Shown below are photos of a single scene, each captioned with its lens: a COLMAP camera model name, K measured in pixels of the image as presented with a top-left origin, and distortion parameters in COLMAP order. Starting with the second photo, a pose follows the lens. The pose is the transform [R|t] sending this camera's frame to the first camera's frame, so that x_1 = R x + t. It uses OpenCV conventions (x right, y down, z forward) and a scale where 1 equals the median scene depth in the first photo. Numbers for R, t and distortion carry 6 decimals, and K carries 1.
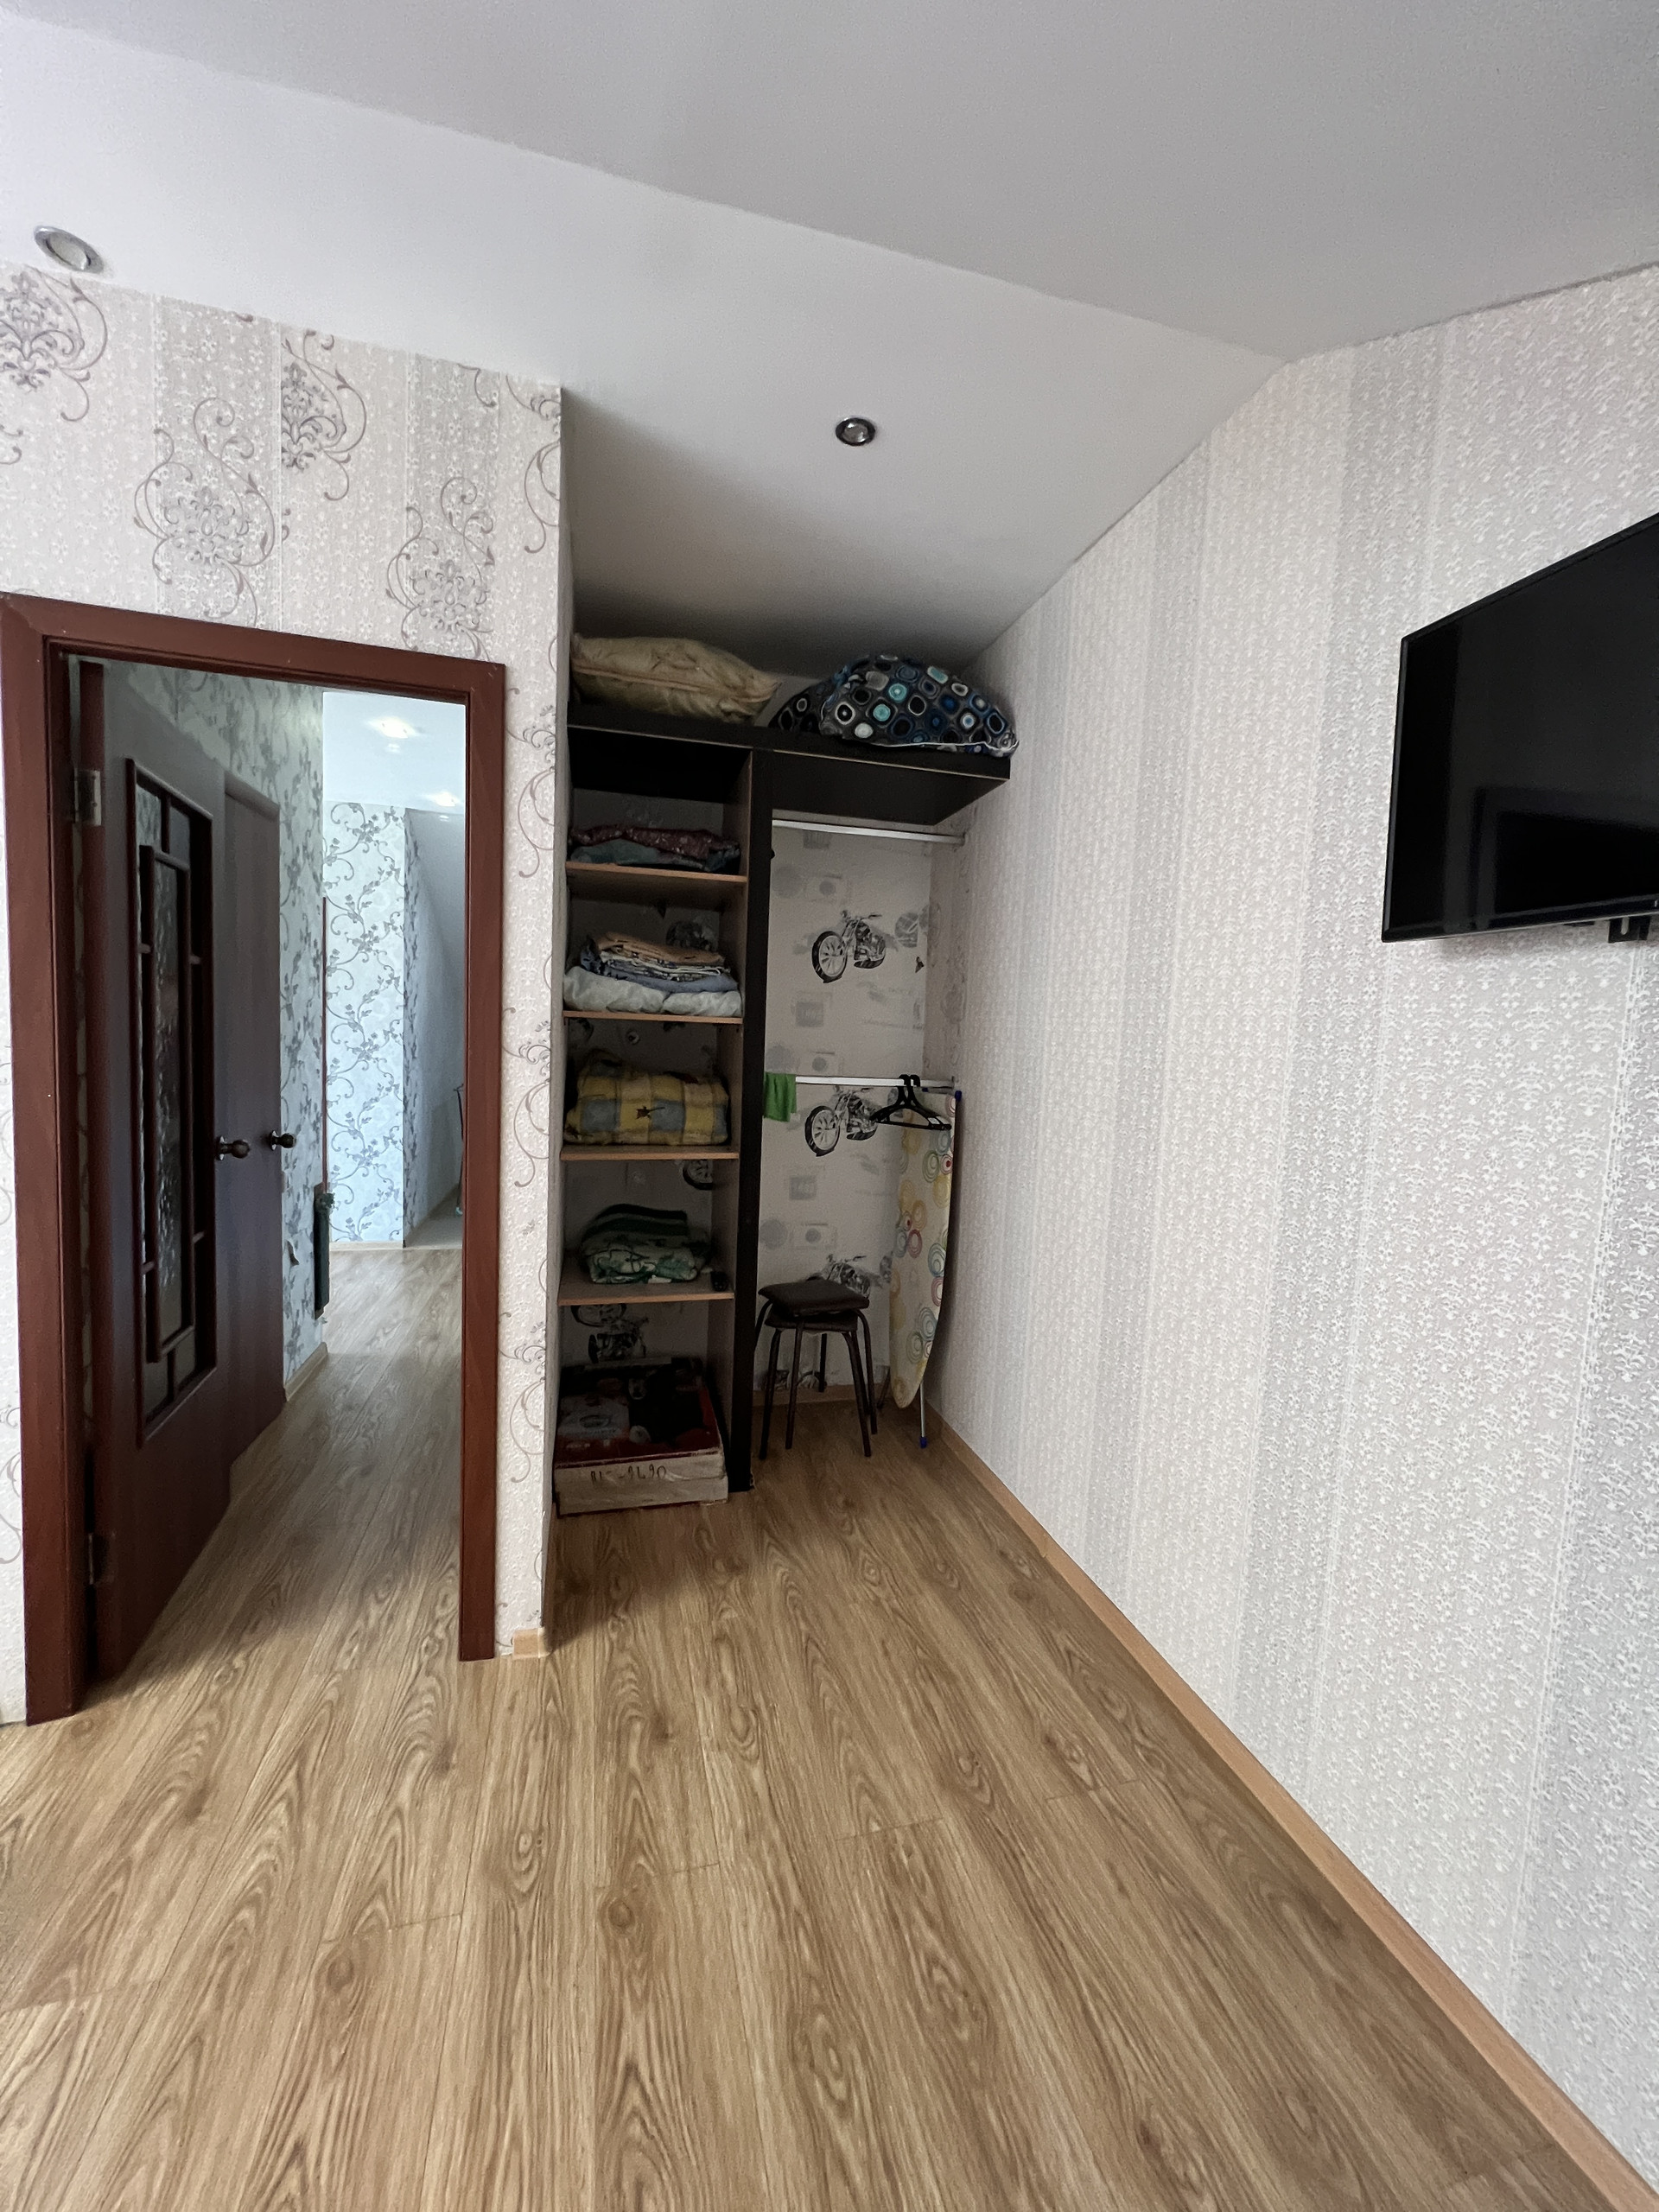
lens RADIAL K [[885.4, 0, 839.9], [0, 885.4, 1113.7], [0, 0, 1]] dist [-0.000270, -0.000055]
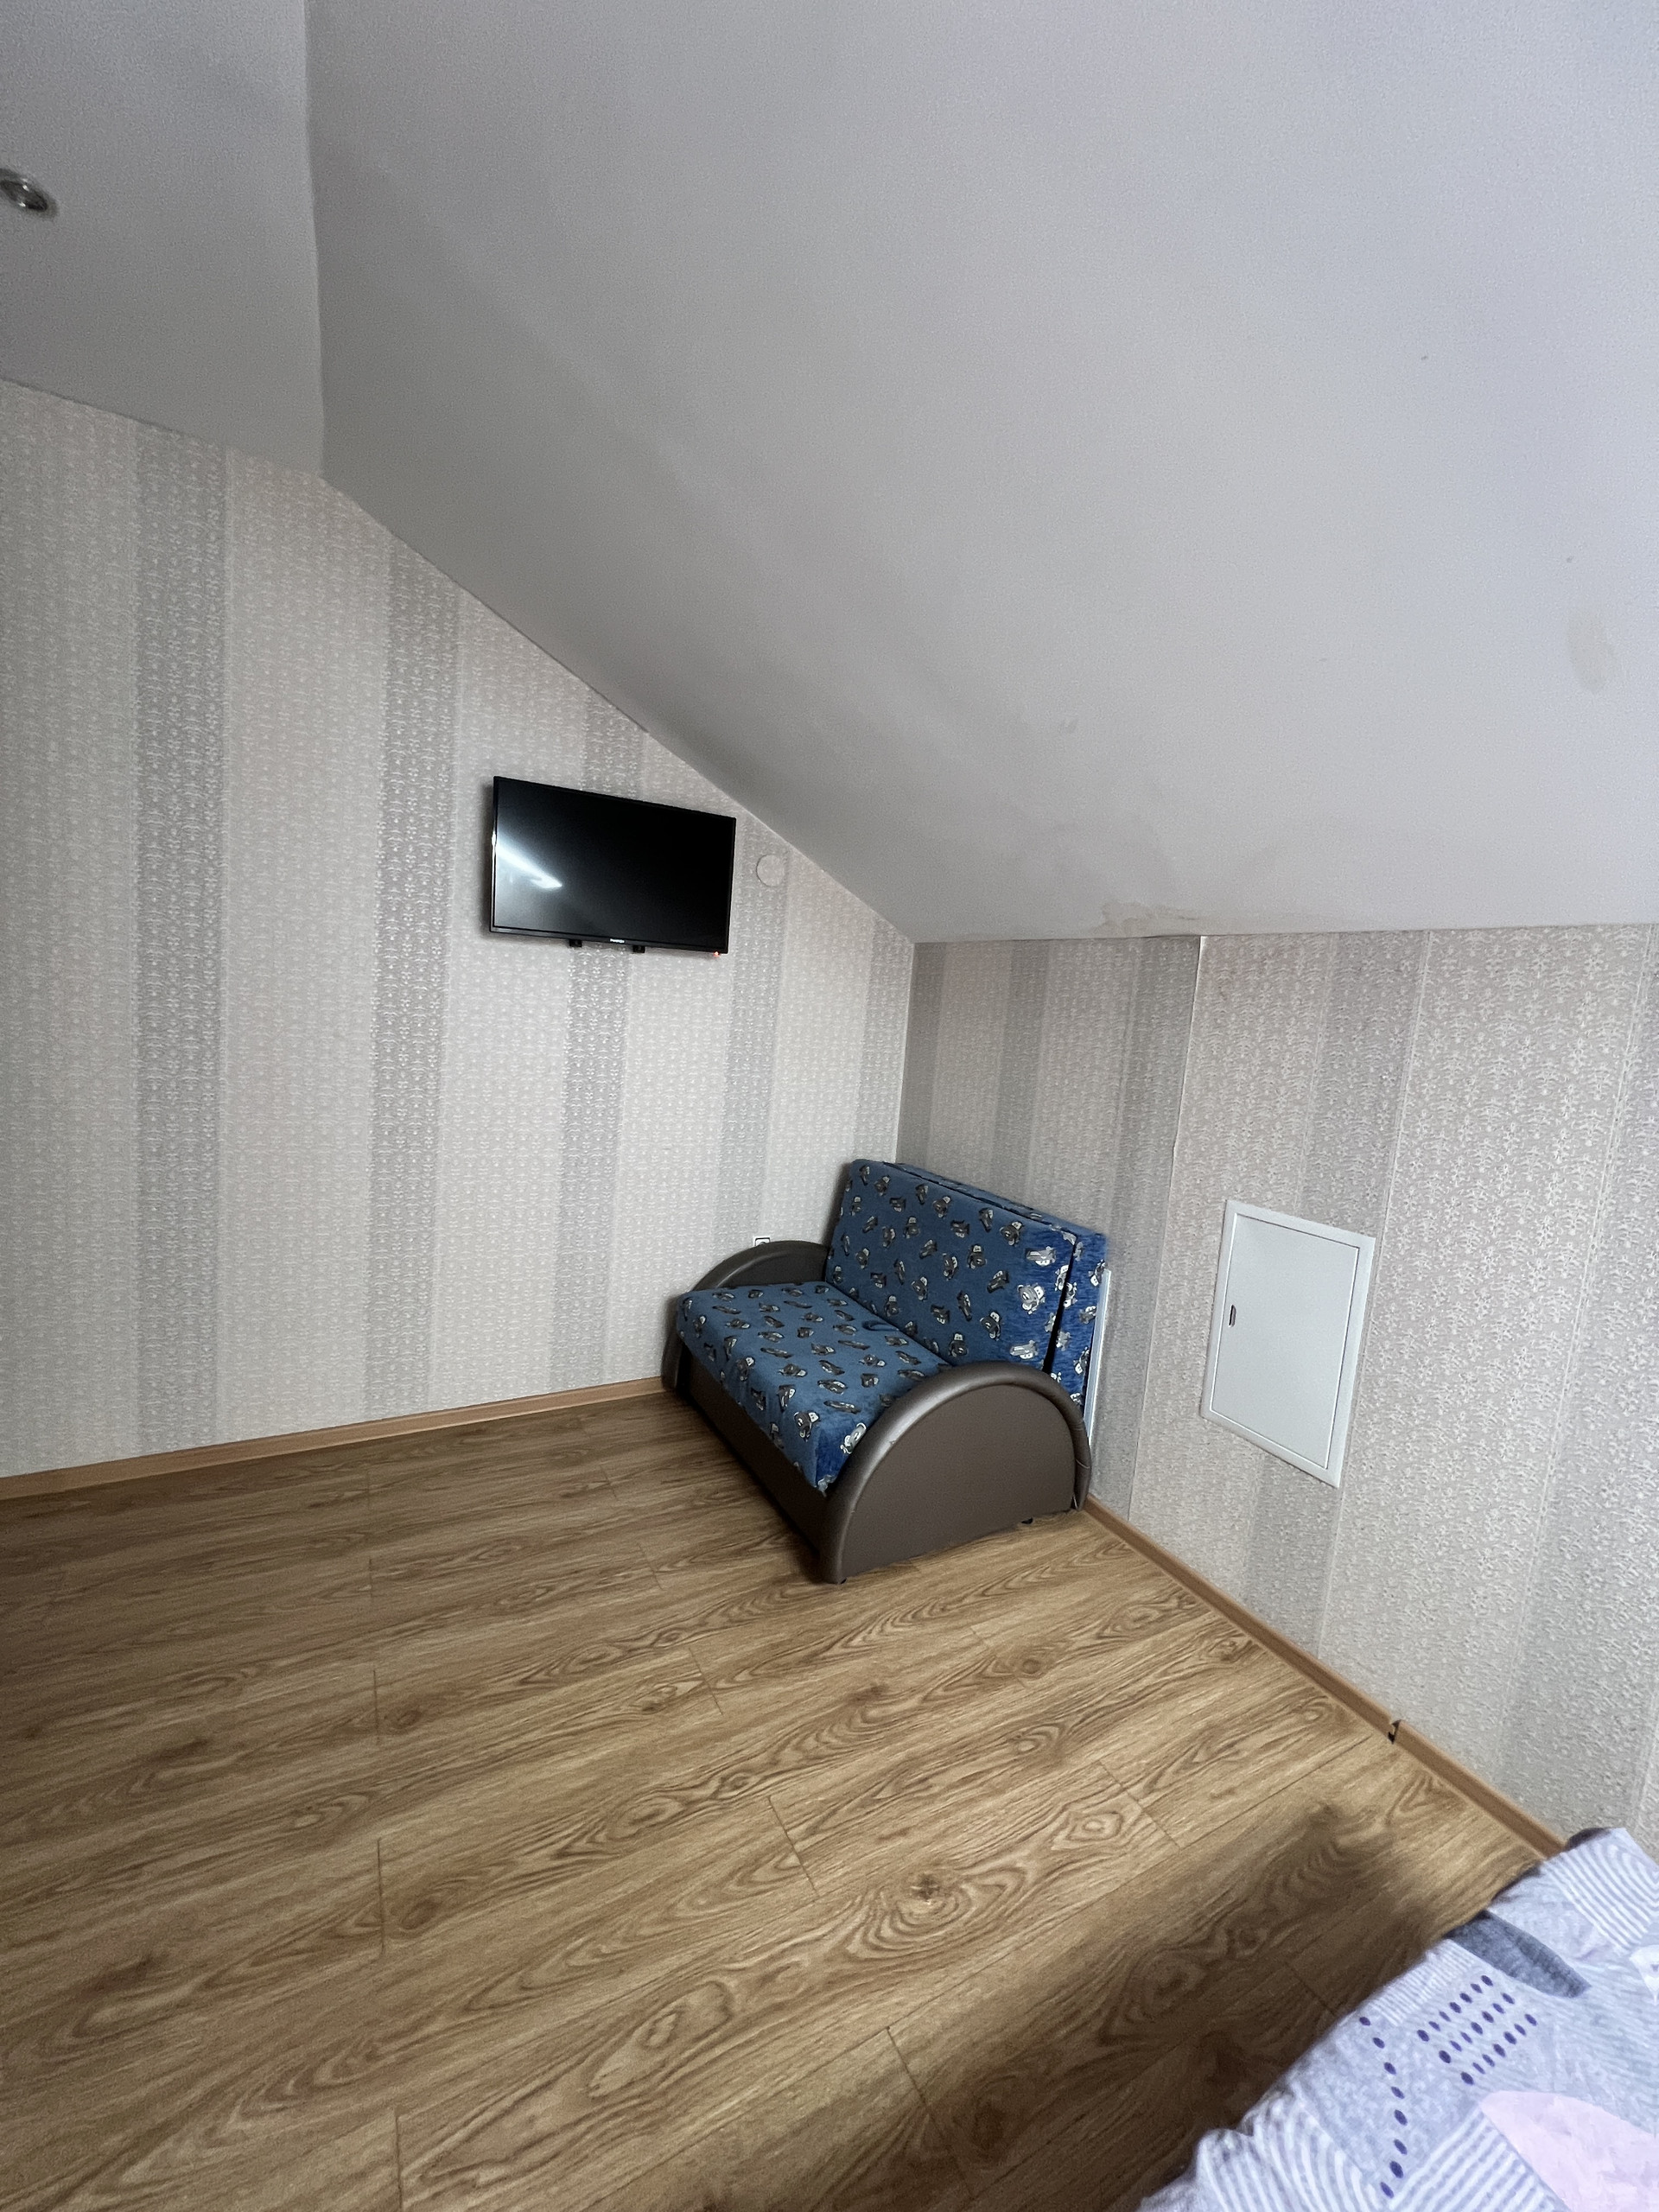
lens RADIAL K [[885.4, 0, 821.9], [0, 885.4, 1106.5], [0, 0, 1]] dist [-0.000270, -0.000055]
pose [[-0.225676, -0.182364, 0.956982, -1.512875], [-0.007084, 0.982604, 0.185576, -0.185841], [-0.974177, 0.035101, -0.223042, 0.731606]]
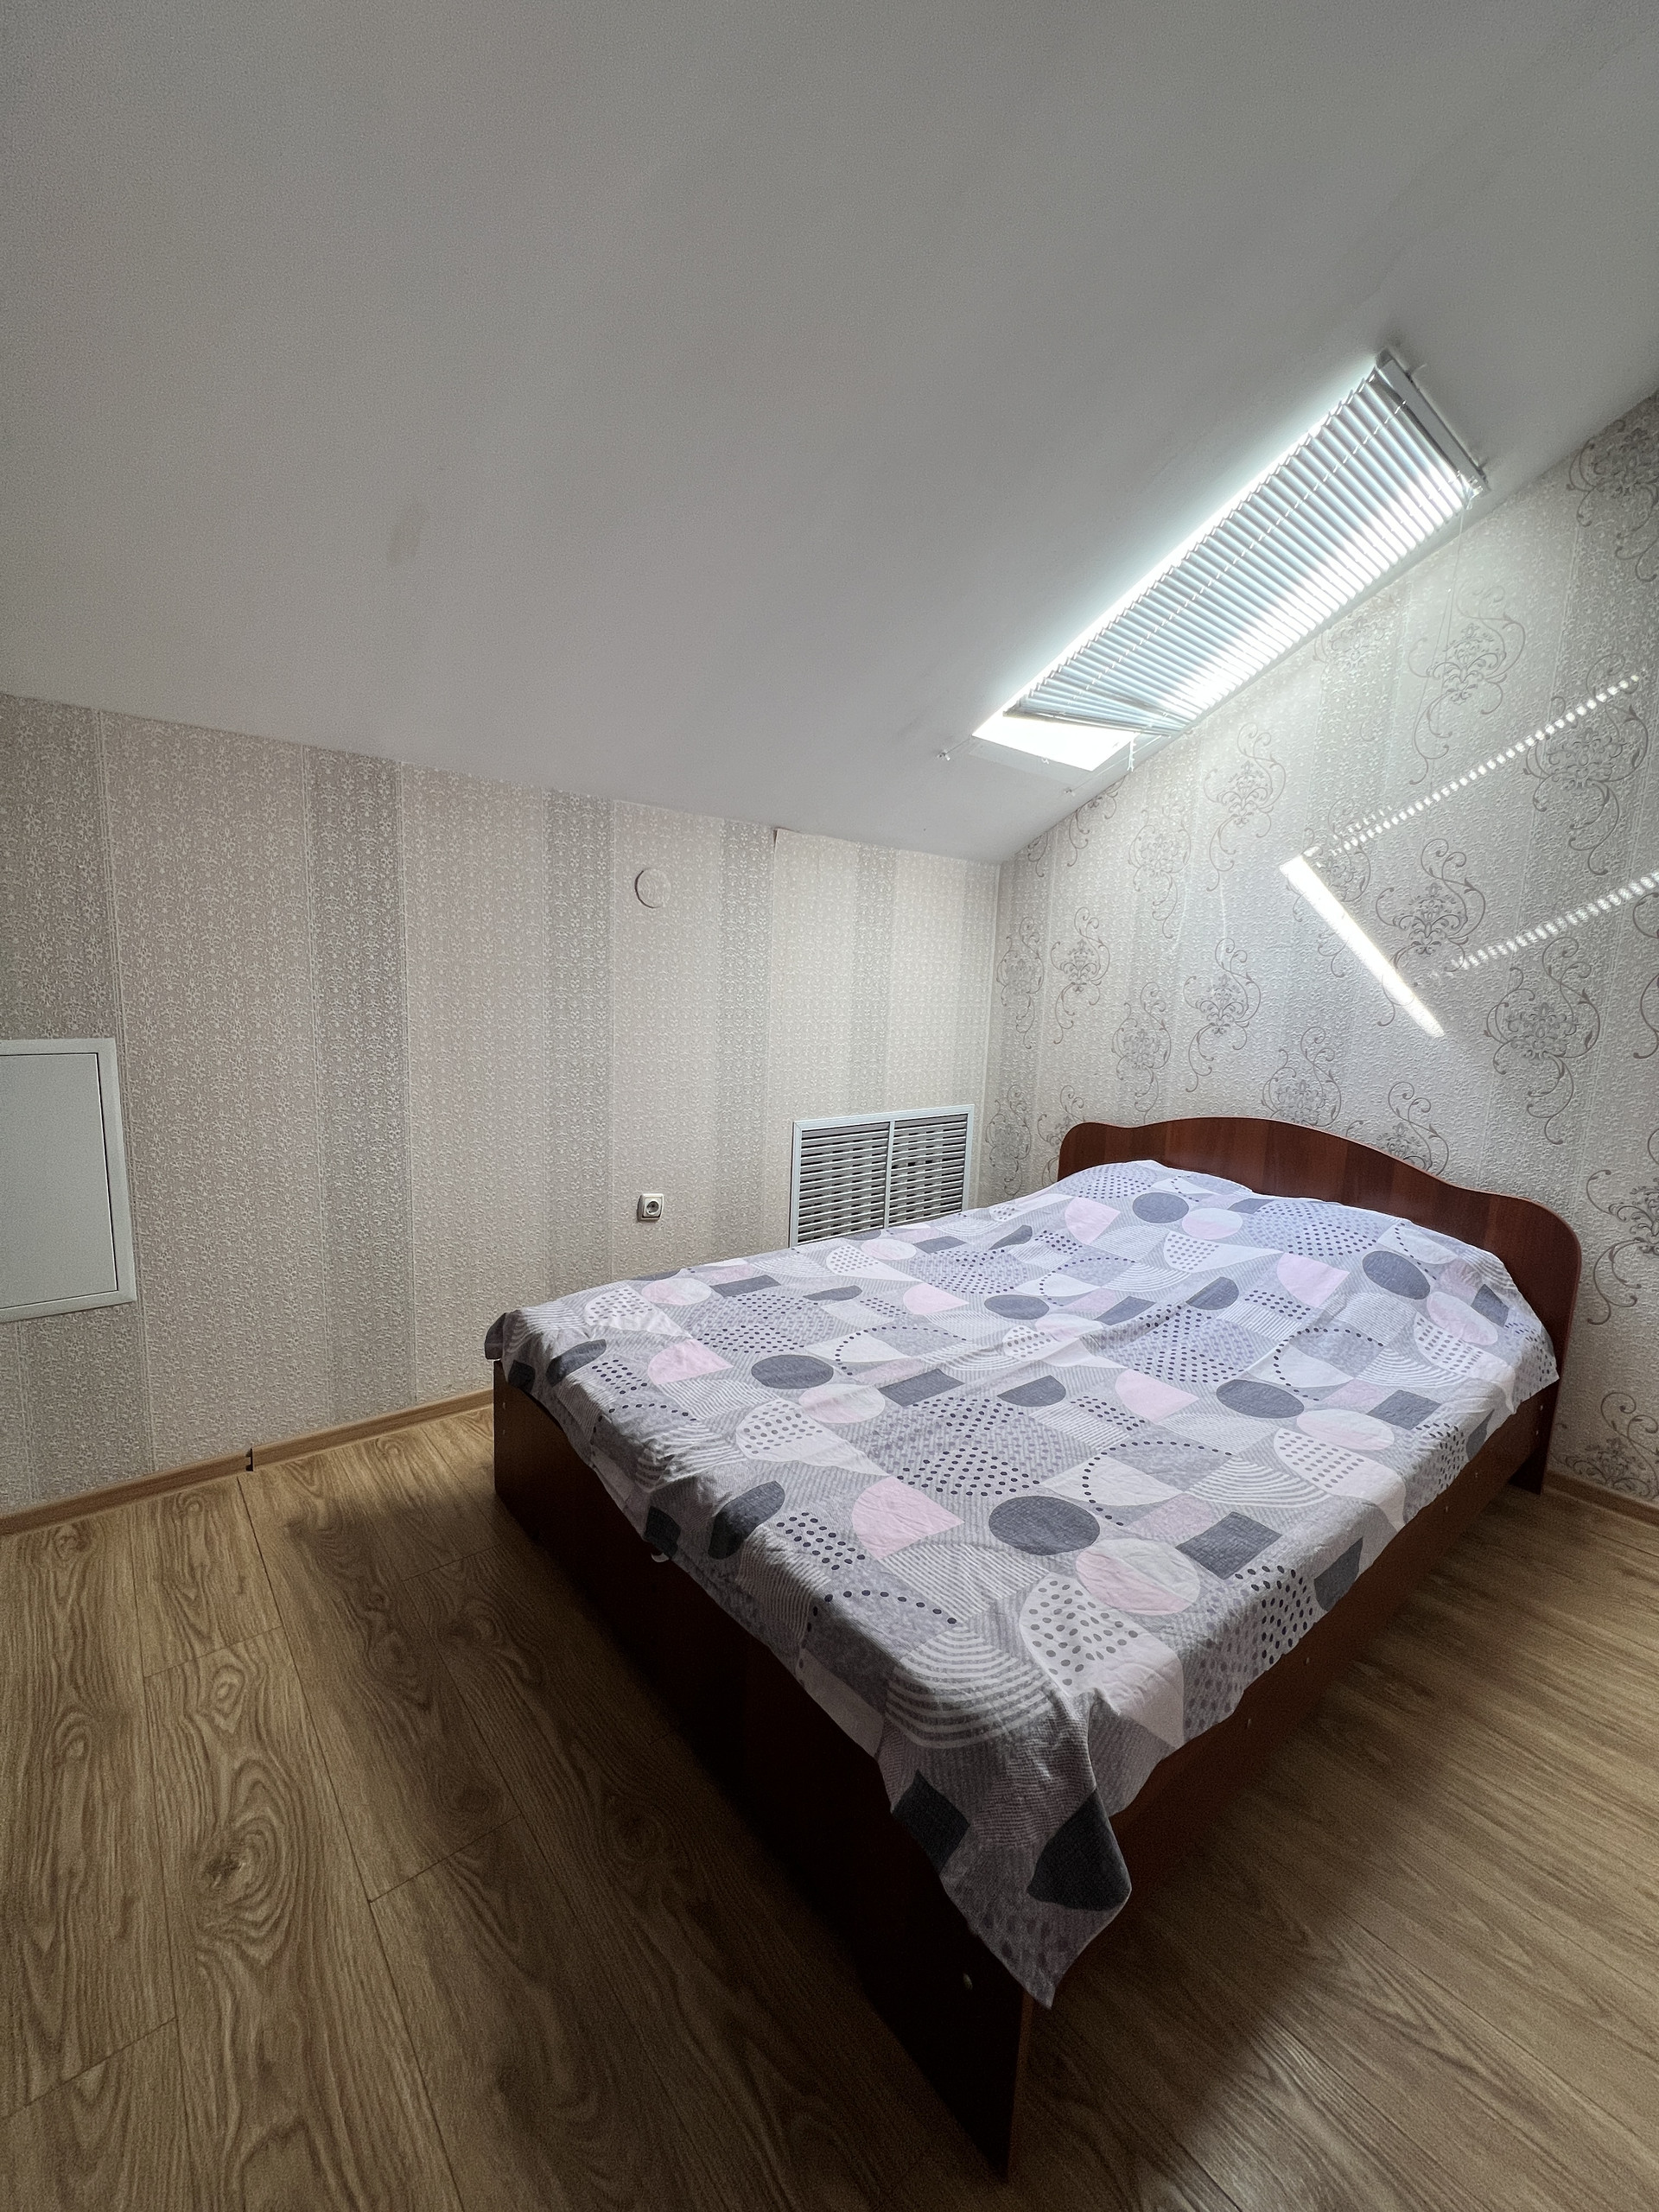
lens RADIAL K [[885.4, 0, 839.8], [0, 885.4, 1110.6], [0, 0, 1]] dist [-0.000270, -0.000055]
pose [[-0.899621, -0.011142, -0.436530, -0.704665], [-0.109348, 0.973572, 0.200500, 0.013995], [0.422760, 0.228108, -0.877064, 1.359464]]
